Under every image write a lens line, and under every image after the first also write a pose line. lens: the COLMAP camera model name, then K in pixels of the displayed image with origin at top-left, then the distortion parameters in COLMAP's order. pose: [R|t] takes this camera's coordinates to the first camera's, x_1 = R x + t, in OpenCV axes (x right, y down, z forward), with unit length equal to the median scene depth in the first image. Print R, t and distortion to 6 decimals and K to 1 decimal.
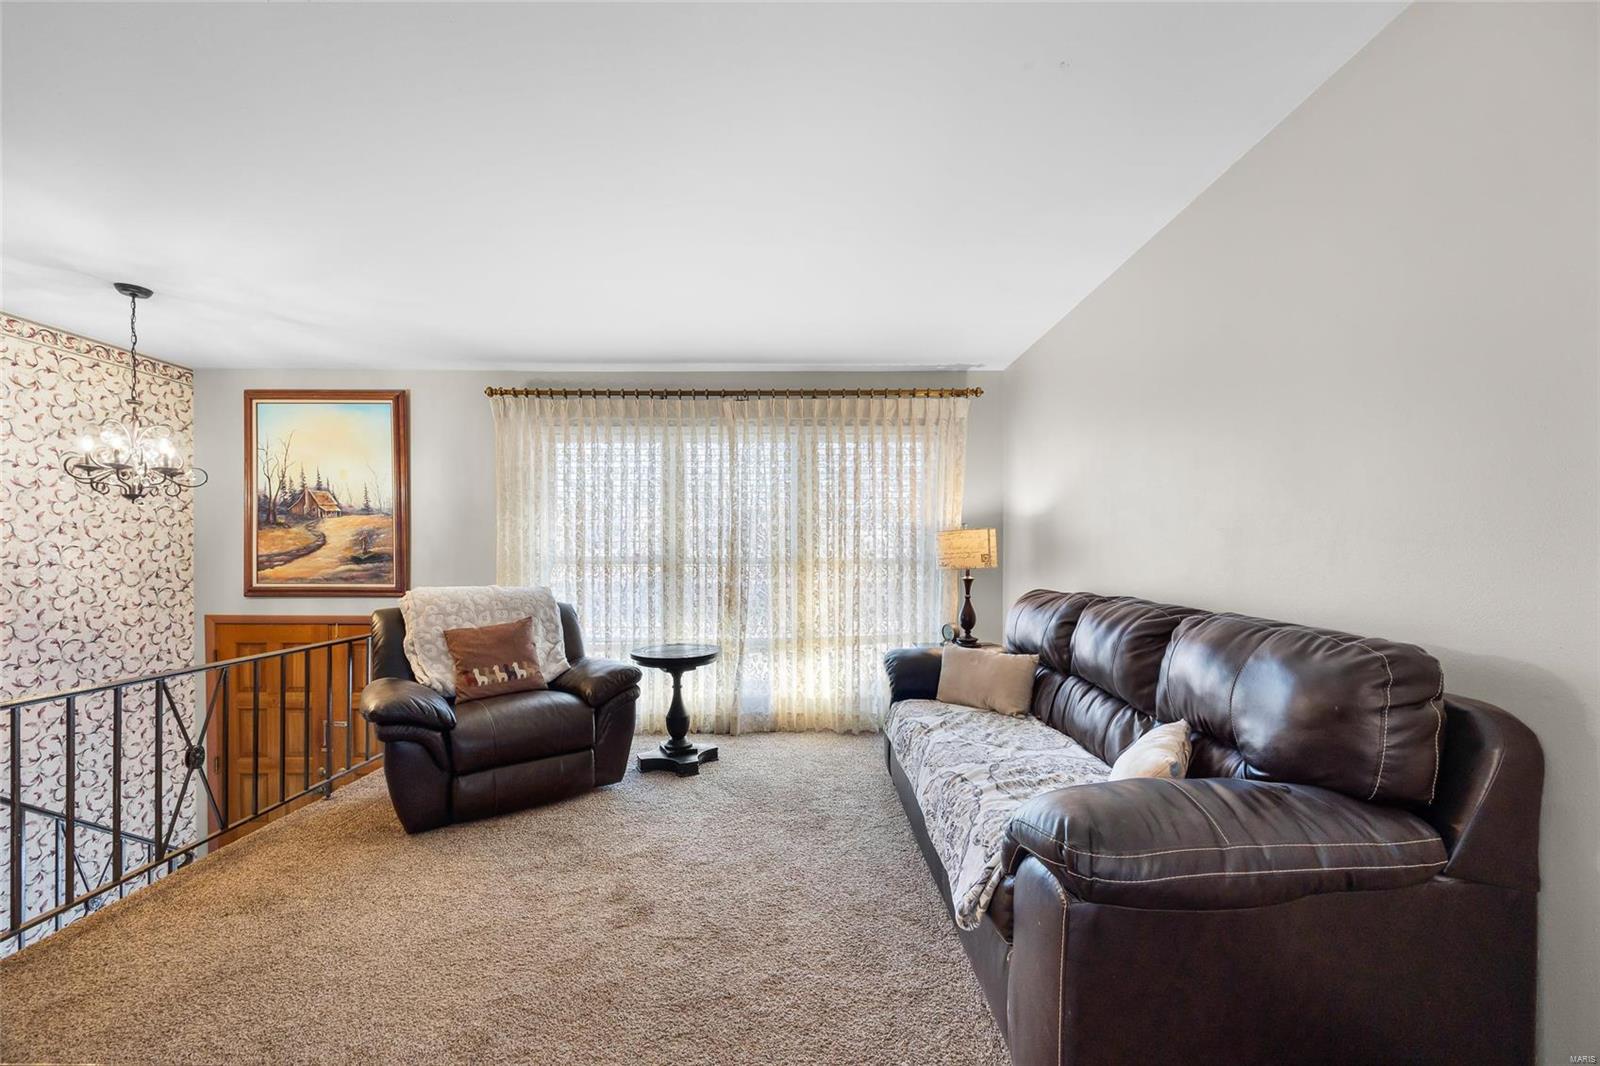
lens RADIAL K [[625.5, 0, 804.2], [0, 625.5, 556.4], [0, 0, 1]] dist [-0.000061, -0.000109]
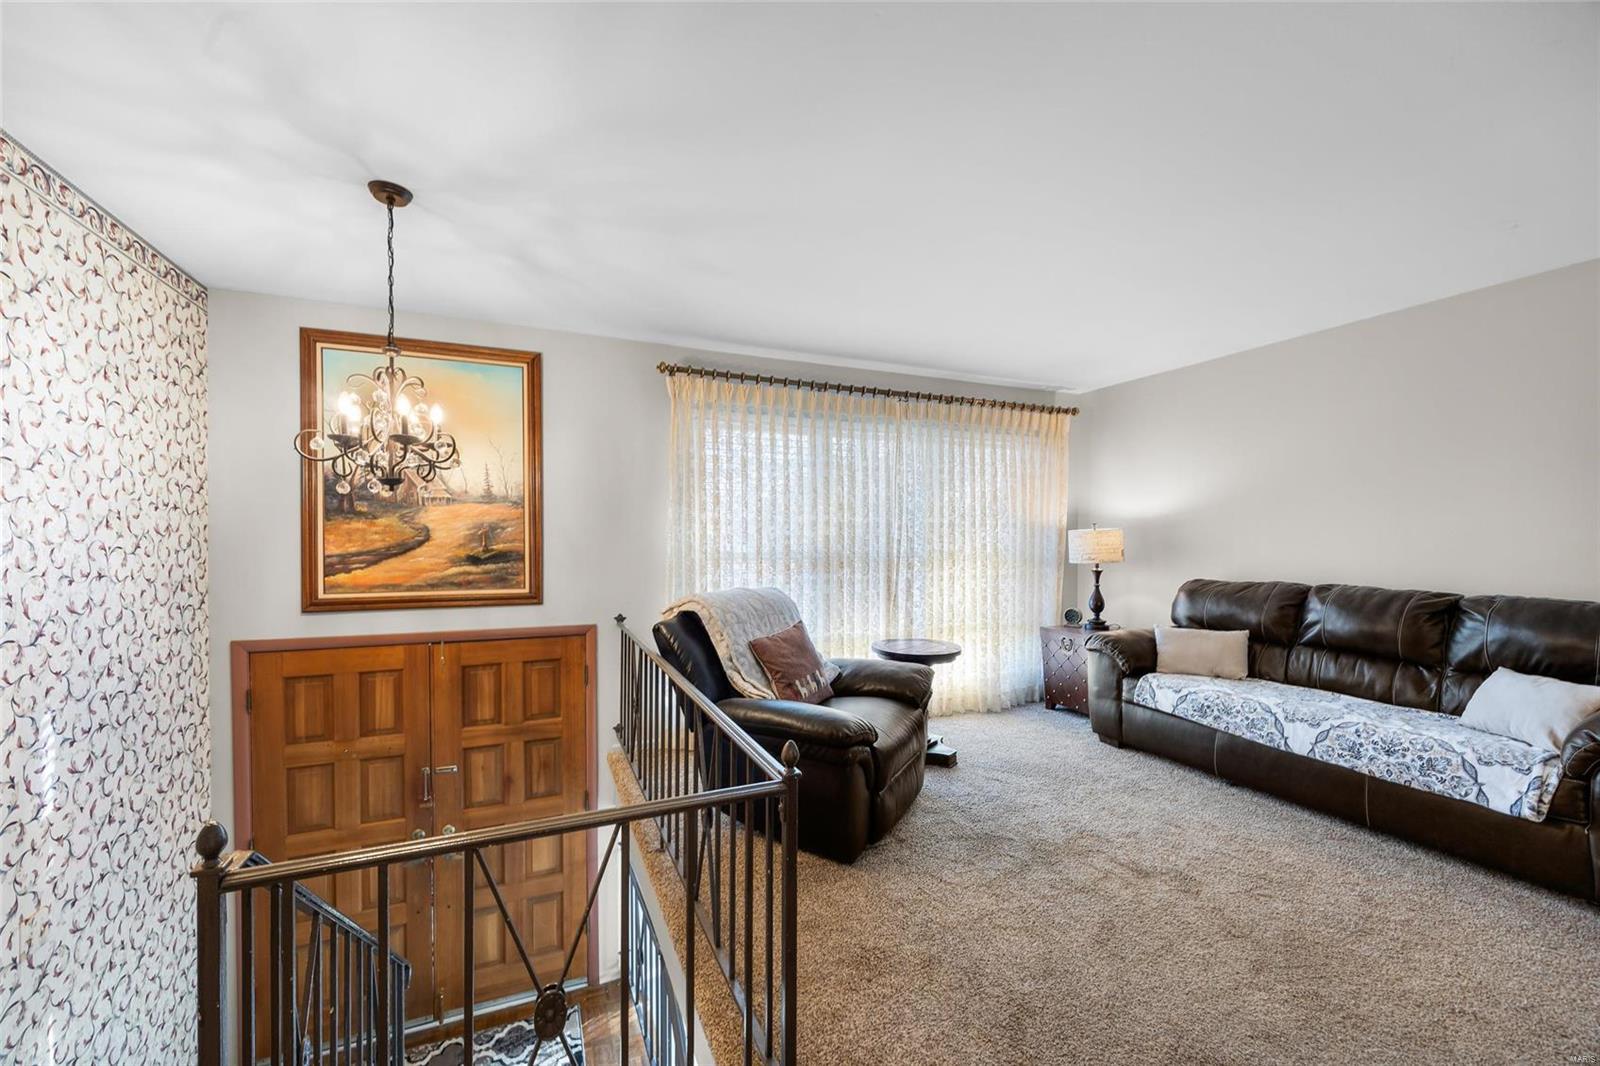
lens RADIAL K [[623.9, 0, 792.4], [0, 623.9, 540.8], [0, 0, 1]] dist [-0.001760, -0.000068]
pose [[0.923035, -0.001286, 0.384715, -0.670278], [0.000675, 0.999998, 0.001723, -0.020459], [-0.384716, -0.001331, 0.923034, 0.118731]]
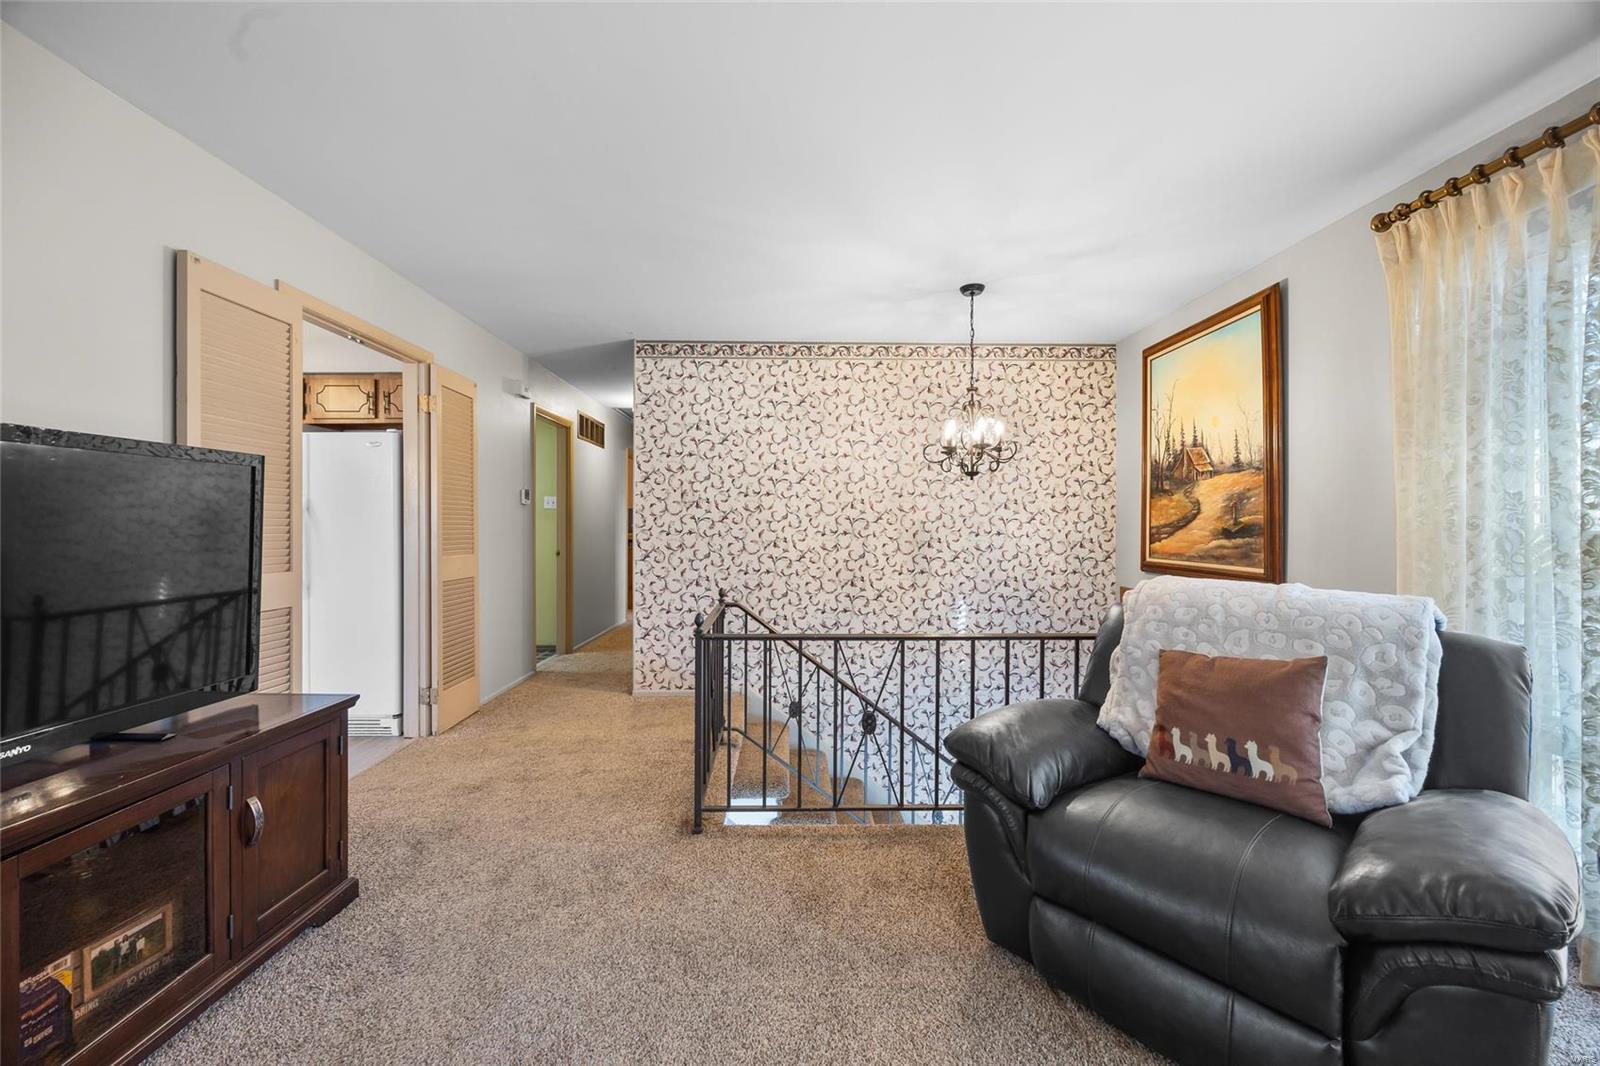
lens RADIAL K [[616.4, 0, 800.6], [0, 616.4, 525.5], [0, 0, 1]] dist [-0.001825, 0.000046]
pose [[0.010466, -0.000492, -0.999945, 0.019943], [-0.005122, 0.999987, -0.000545, -0.000759], [0.999932, 0.005127, 0.010463, 0.496556]]
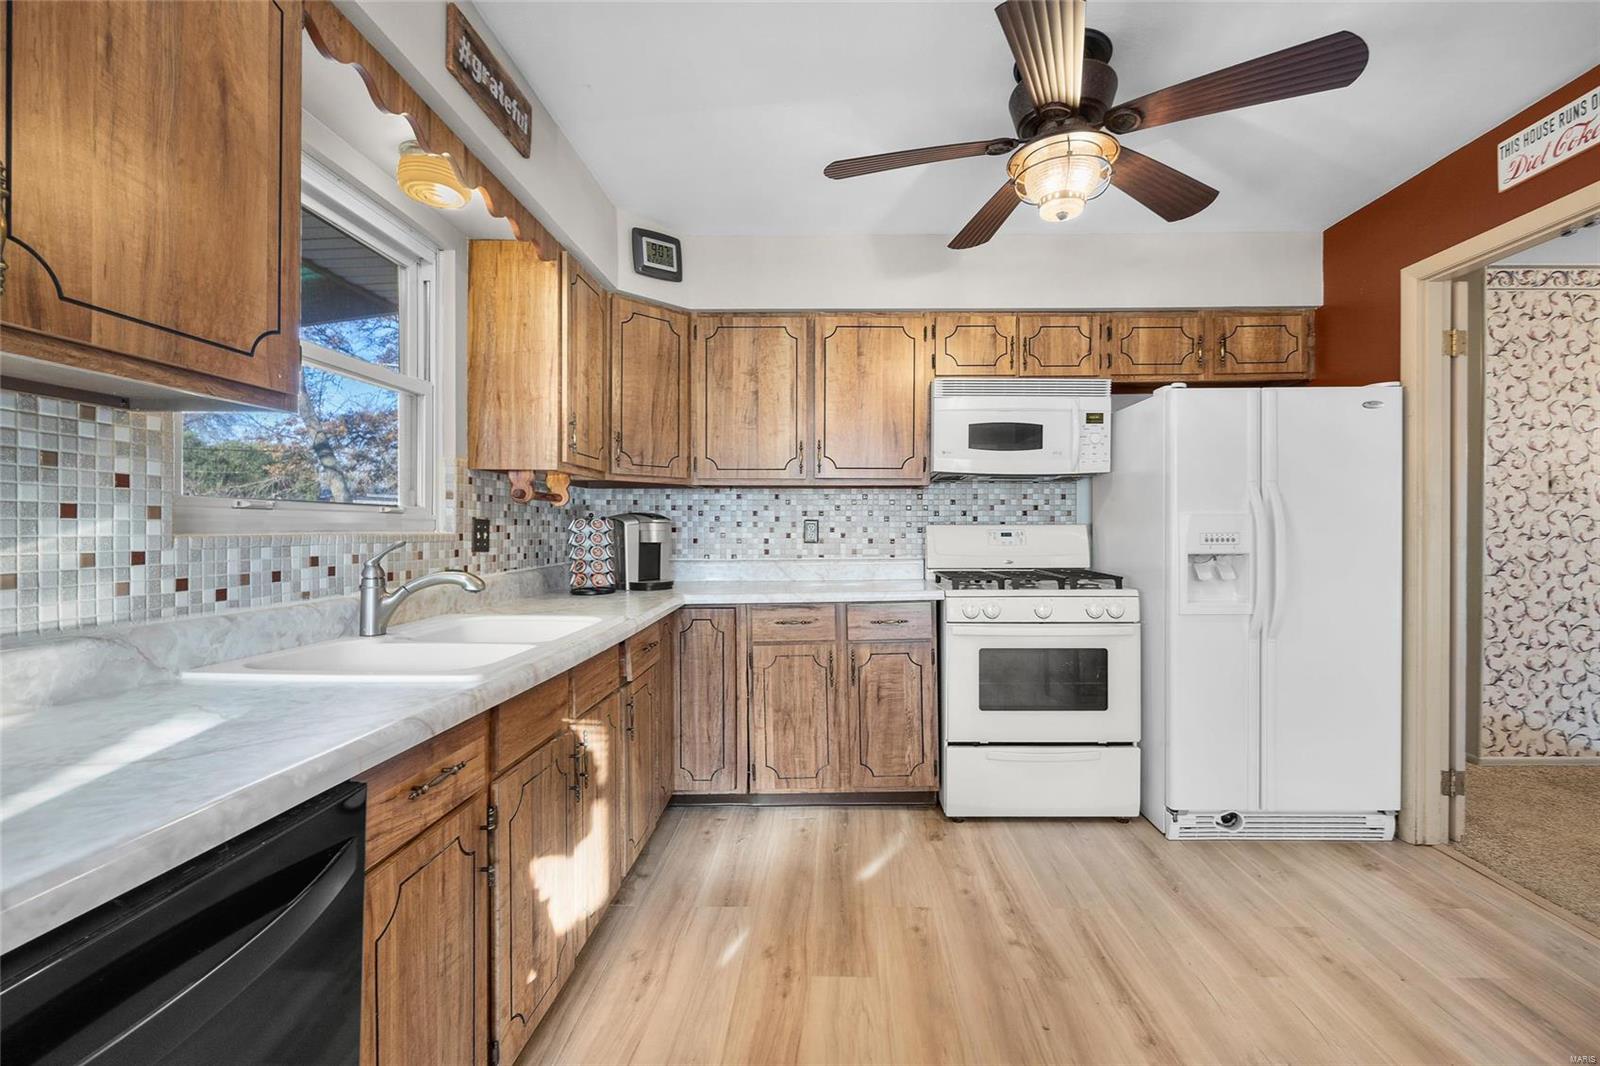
lens RADIAL K [[667.1, 0, 832.1], [0, 667.1, 533.8], [0, 0, 1]] dist [-0.003246, -0.000187]
pose [[-0.013084, 0.010411, -0.999860, -0.211054], [-0.003607, 0.999939, 0.010459, 0.003454], [0.999908, 0.003743, -0.013046, -0.529114]]
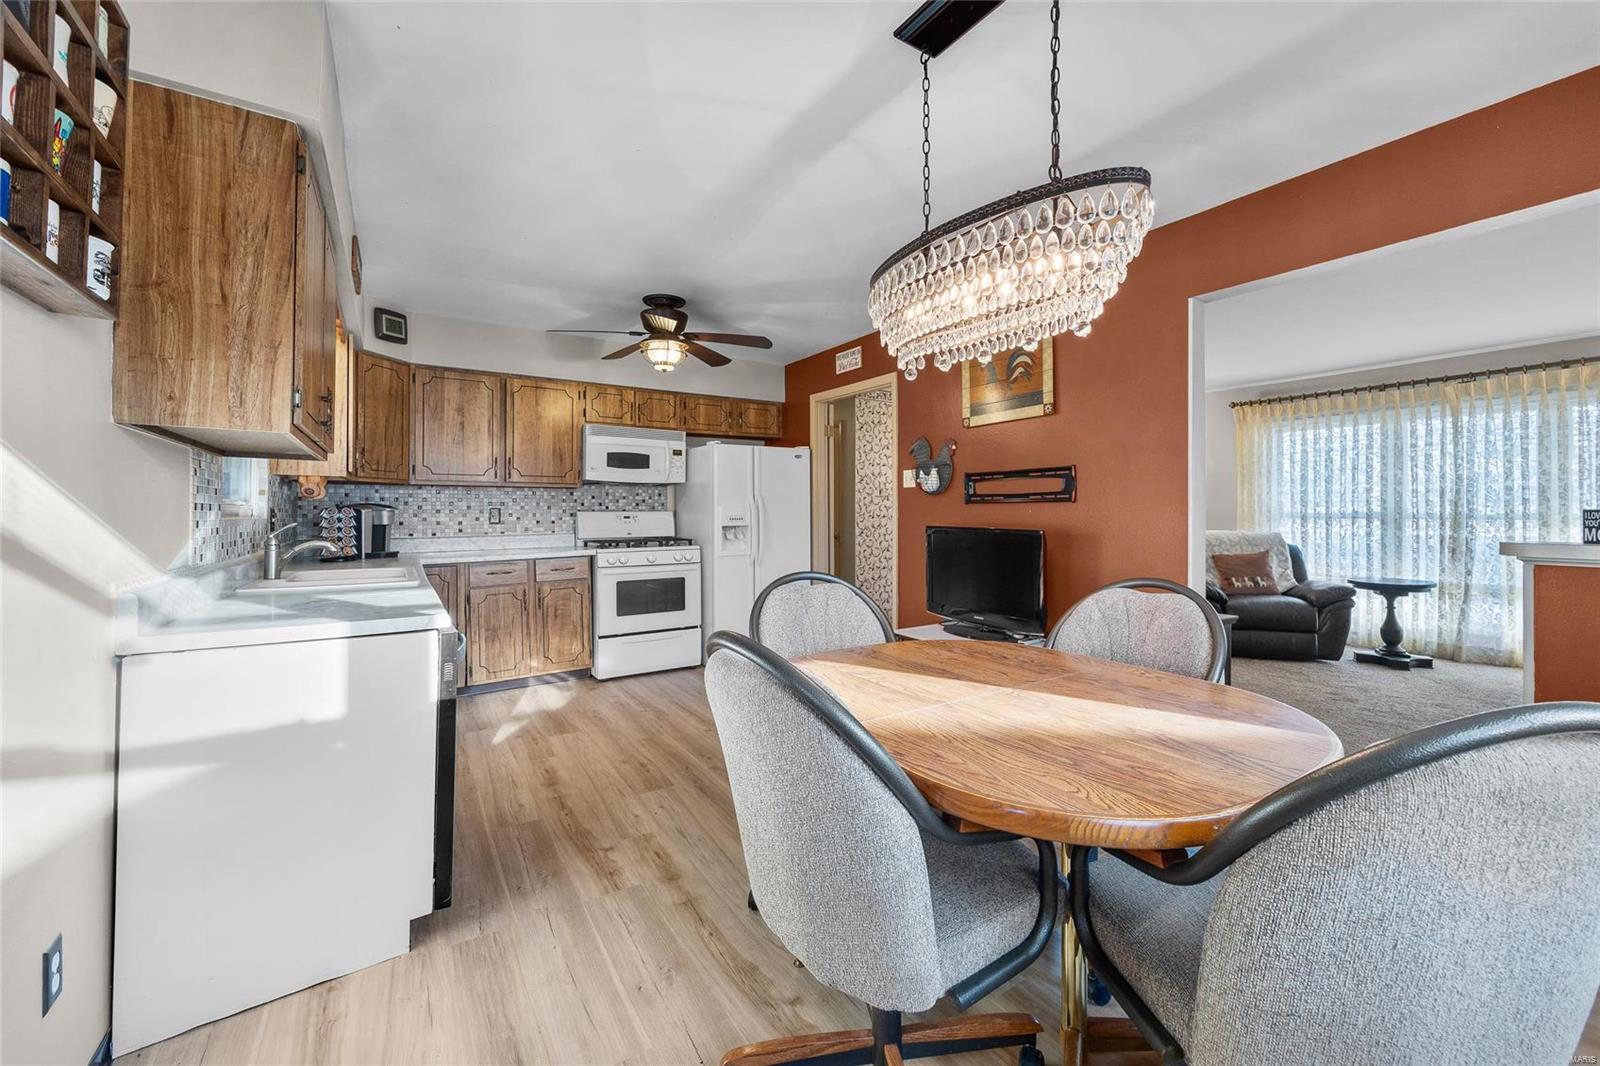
lens RADIAL K [[628.7, 0, 806.9], [0, 628.7, 509.7], [0, 0, 1]] dist [-0.000013, -0.000591]
pose [[0.541890, -0.002061, -0.840447, 0.223758], [-0.002008, 0.999991, -0.003747, 0.000735], [0.840447, 0.003718, 0.541881, -0.704009]]
